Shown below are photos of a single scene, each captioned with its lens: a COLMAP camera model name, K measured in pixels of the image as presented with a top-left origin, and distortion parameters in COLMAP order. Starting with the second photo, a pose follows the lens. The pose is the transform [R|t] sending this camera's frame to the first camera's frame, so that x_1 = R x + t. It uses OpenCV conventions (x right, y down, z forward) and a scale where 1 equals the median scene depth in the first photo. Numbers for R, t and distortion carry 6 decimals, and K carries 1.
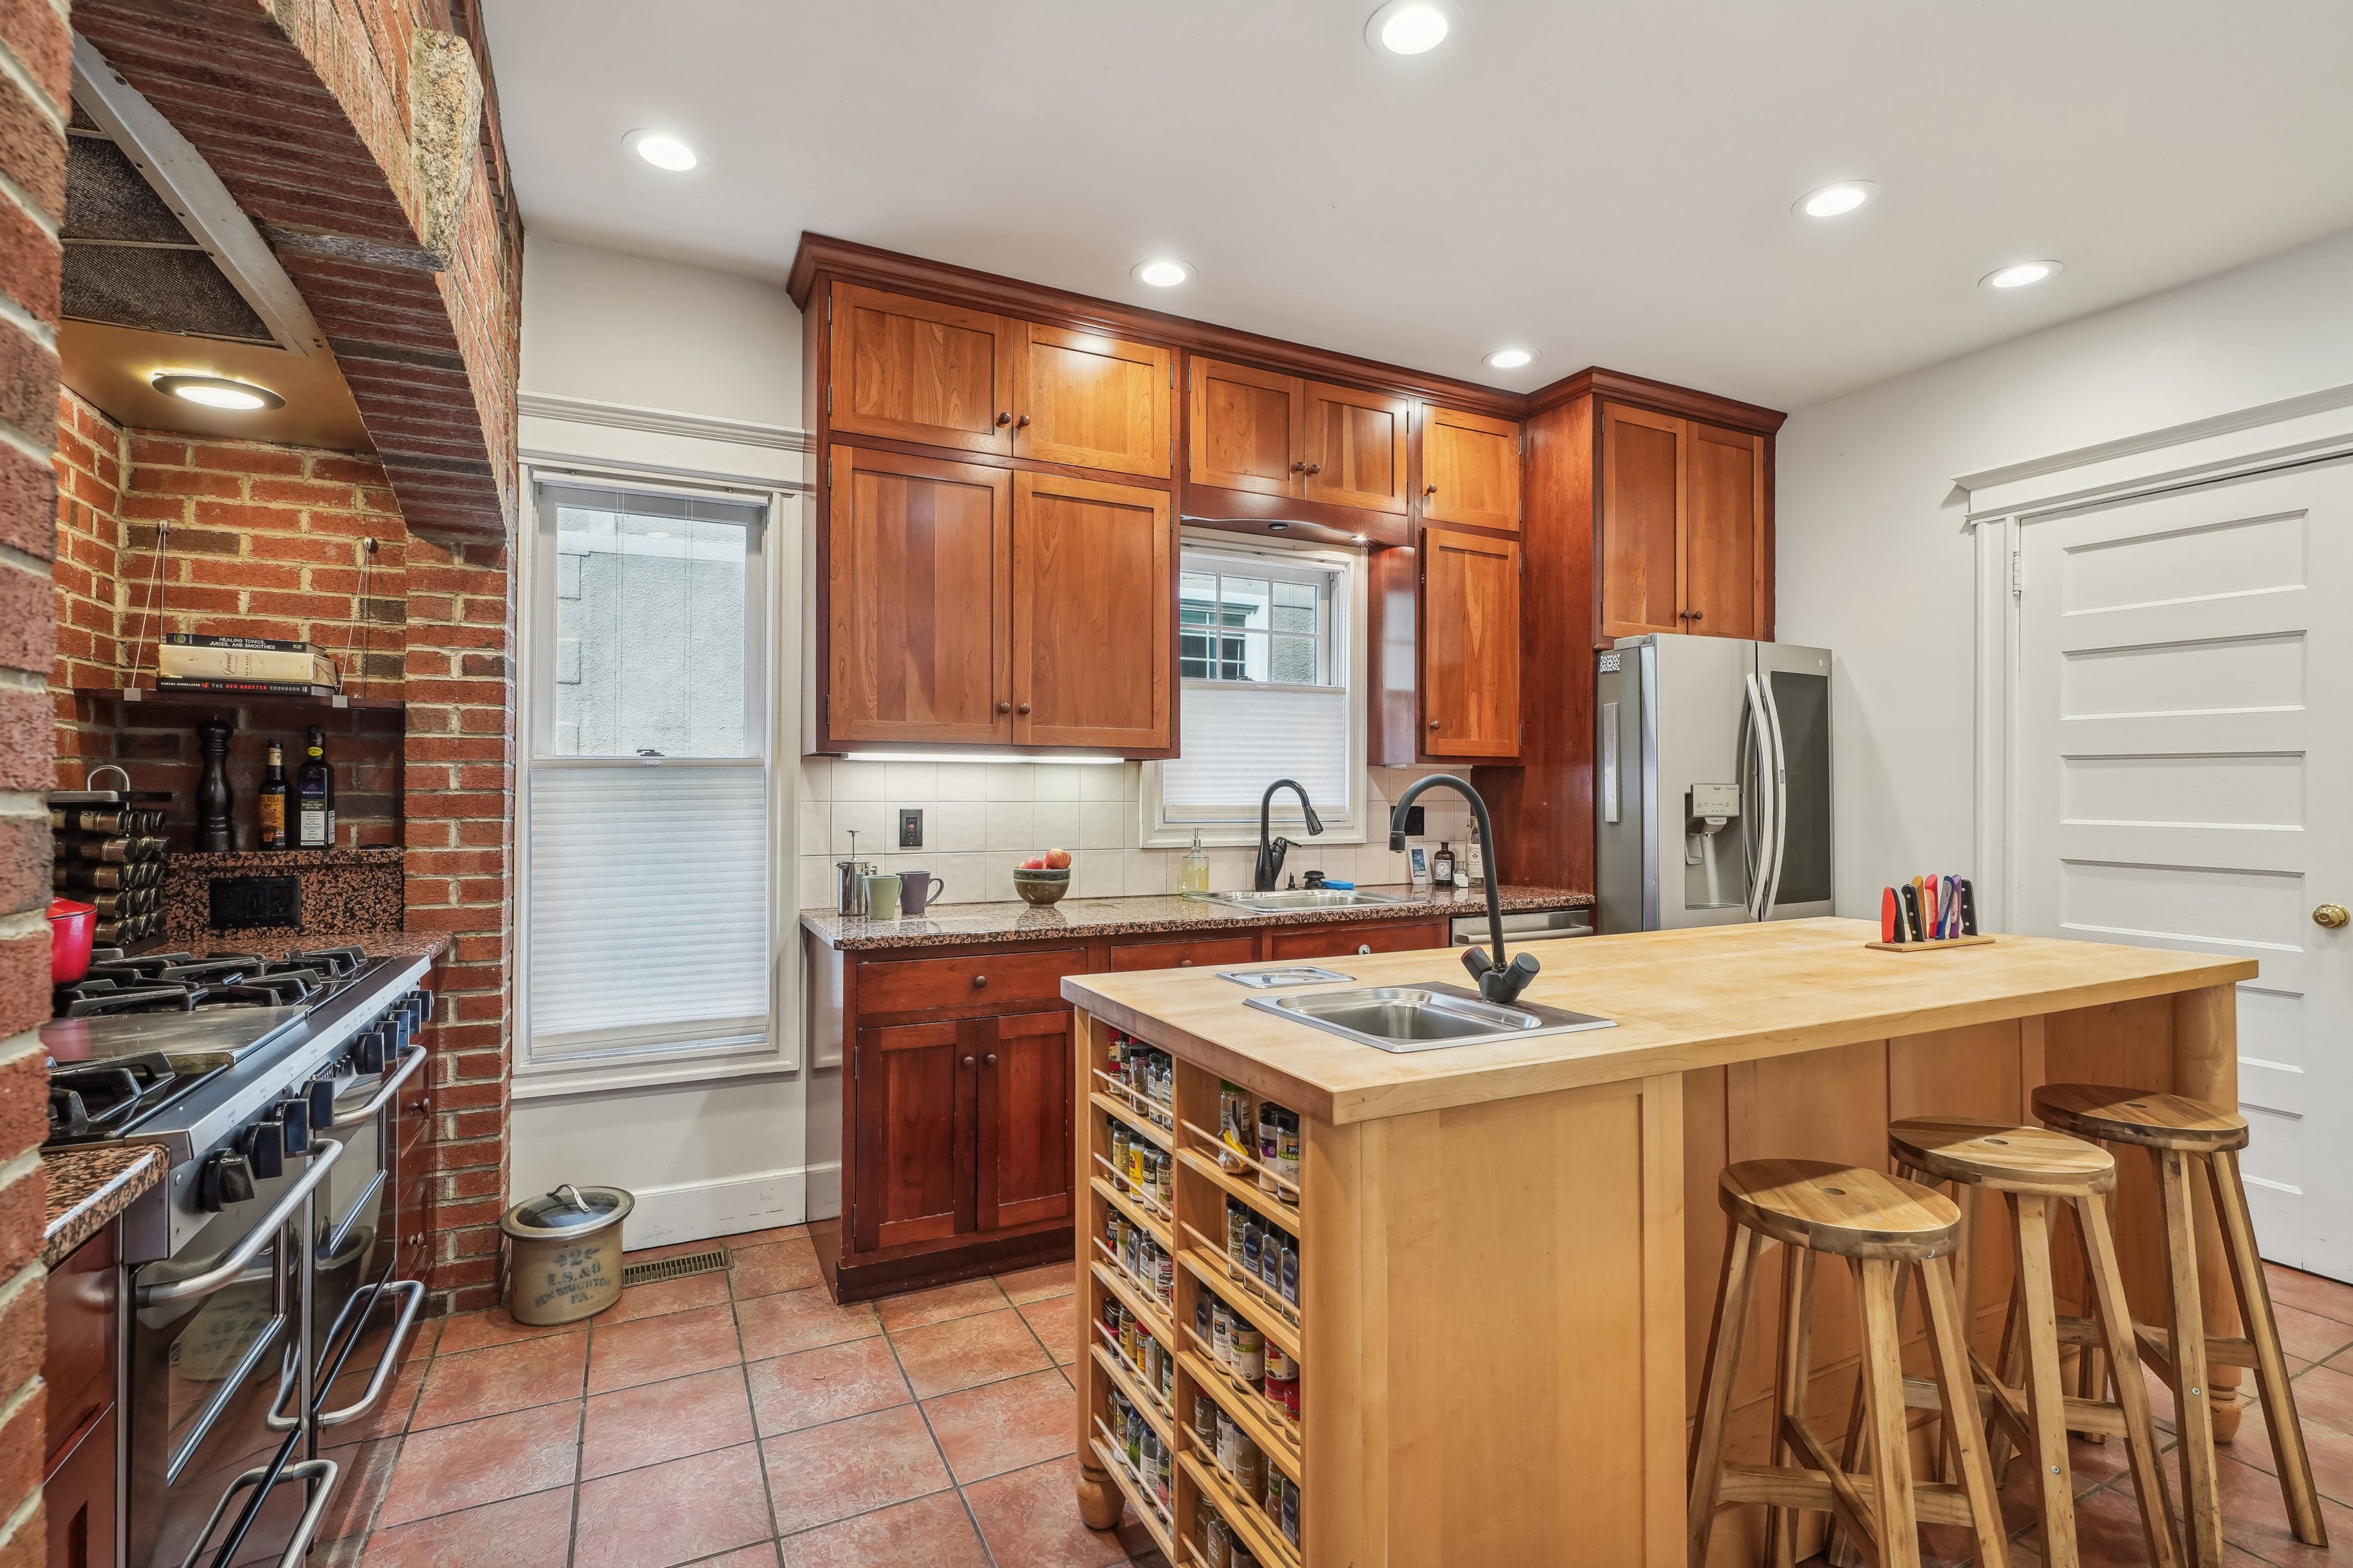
lens RADIAL K [[1075.9, 0, 1167.2], [0, 1075.9, 773.2], [0, 0, 1]] dist [0.000901, 0.000178]
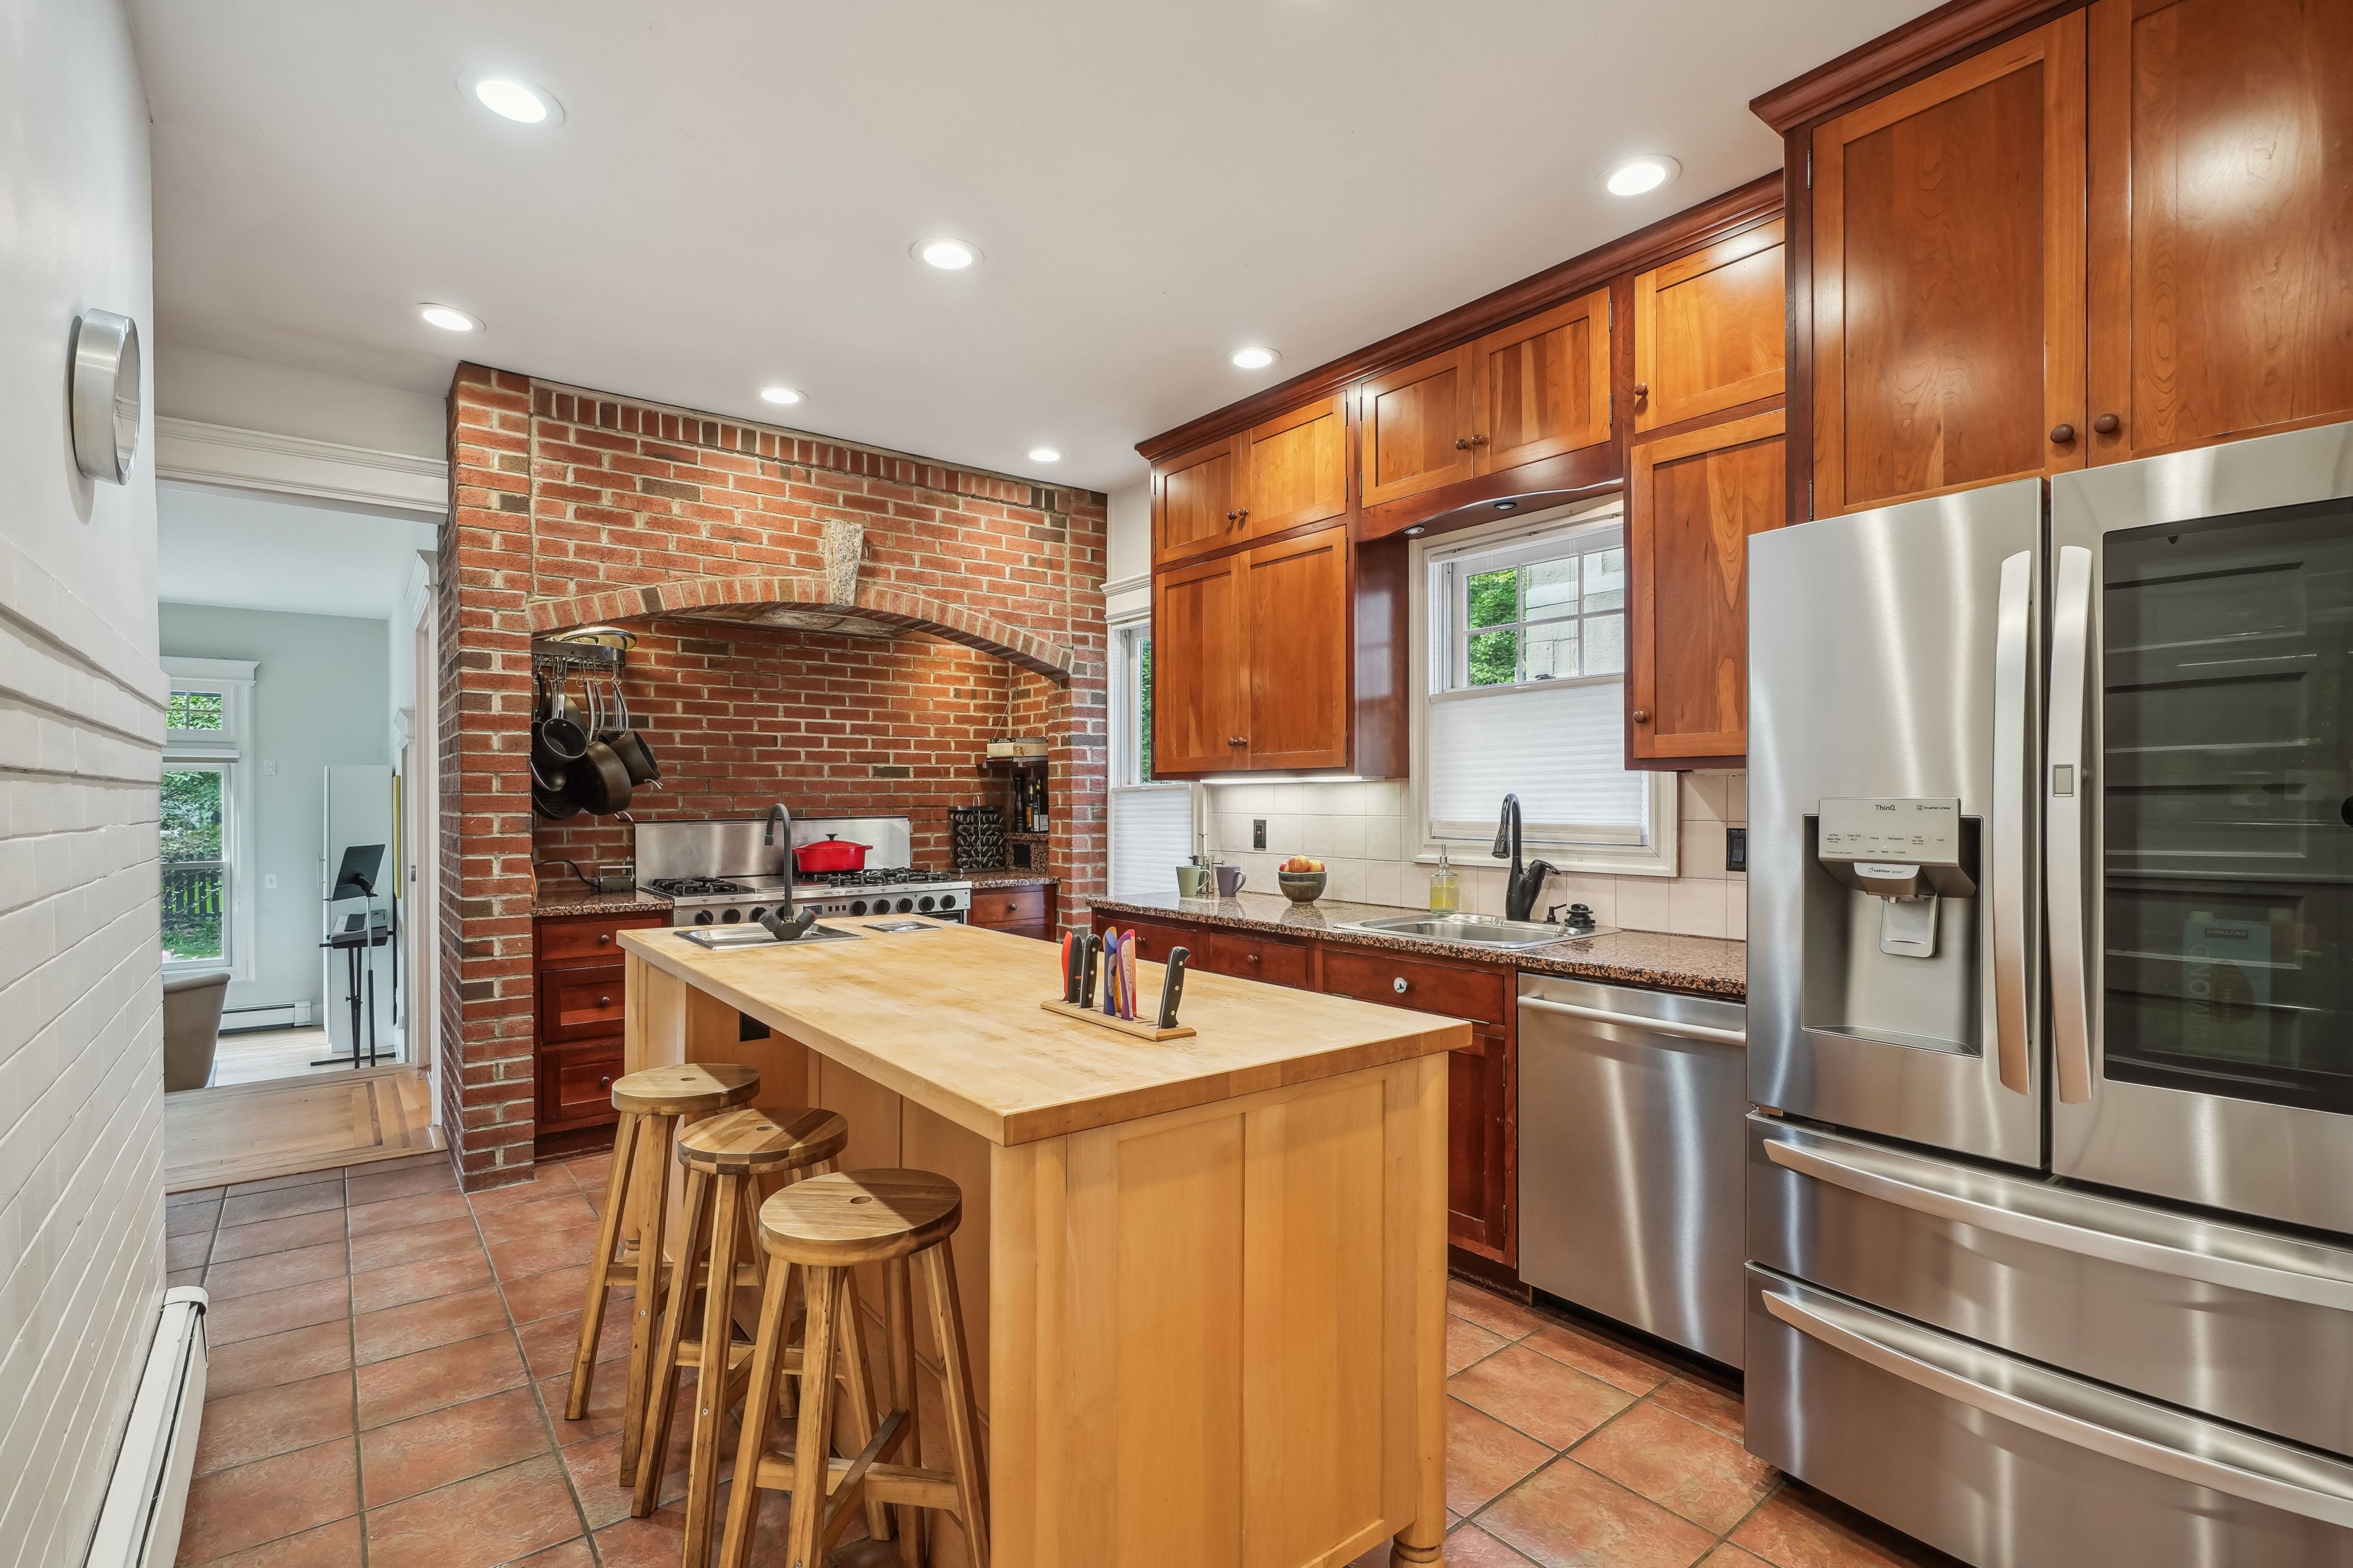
lens RADIAL K [[1078.3, 0, 1177.3], [0, 1078.3, 791.8], [0, 0, 1]] dist [-0.001735, 0.000153]
pose [[0.211868, -0.009008, -0.977257, 1.036155], [0.018739, 0.999811, -0.005153, 0.004127], [0.977119, -0.017221, 0.211997, 0.628615]]
